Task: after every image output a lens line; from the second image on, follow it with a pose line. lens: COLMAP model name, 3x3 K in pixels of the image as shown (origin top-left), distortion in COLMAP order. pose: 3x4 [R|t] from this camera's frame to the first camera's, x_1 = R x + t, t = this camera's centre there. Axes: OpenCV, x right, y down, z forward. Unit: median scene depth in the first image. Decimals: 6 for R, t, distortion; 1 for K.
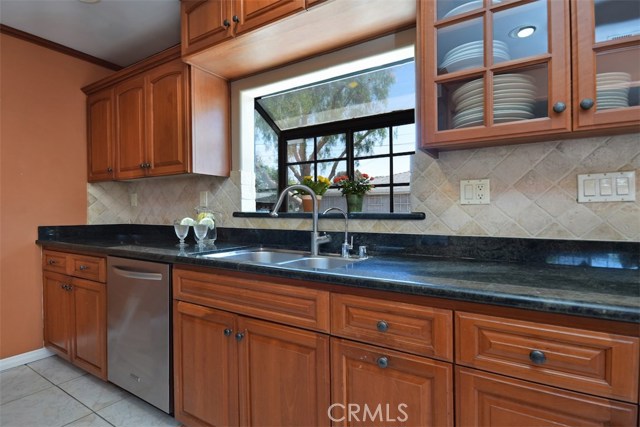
lens RADIAL K [[311.3, 0, 322.6], [0, 311.3, 212.0], [0, 0, 1]] dist [0.004371, 0.001572]
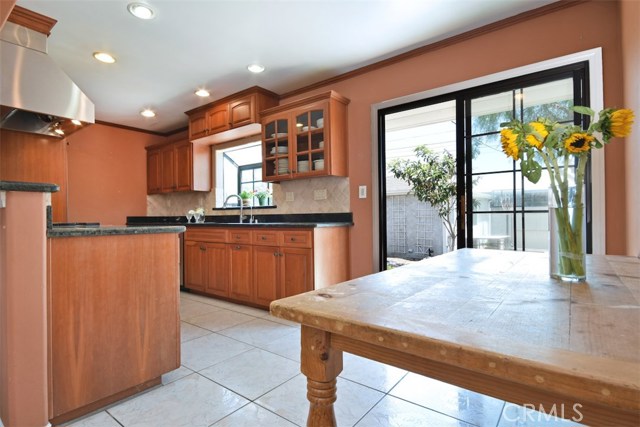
lens RADIAL K [[311.3, 0, 285.3], [0, 311.3, 213.7], [0, 0, 1]] dist [0.004371, 0.001572]
pose [[0.984801, -0.005715, -0.173594, 0.573531], [0.003012, 0.999870, -0.015832, 0.075265], [0.173662, 0.015069, 0.984690, -1.008558]]
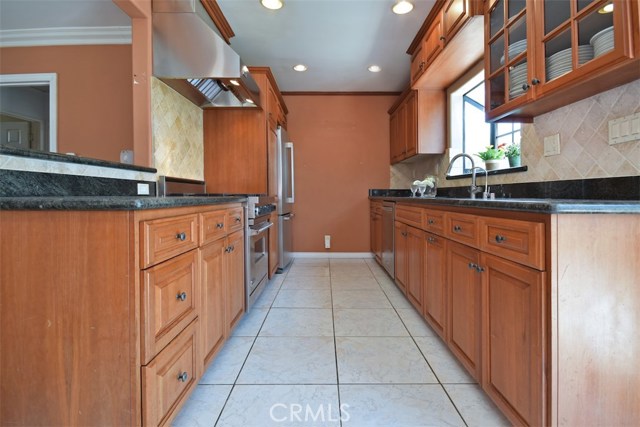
lens RADIAL K [[311.3, 0, 331.6], [0, 311.3, 191.1], [0, 0, 1]] dist [0.004371, 0.001572]
pose [[0.543471, -0.002904, -0.839423, 0.670852], [-0.005610, 0.999959, -0.007091, 0.084001], [0.839409, 0.008563, 0.543433, -0.266610]]
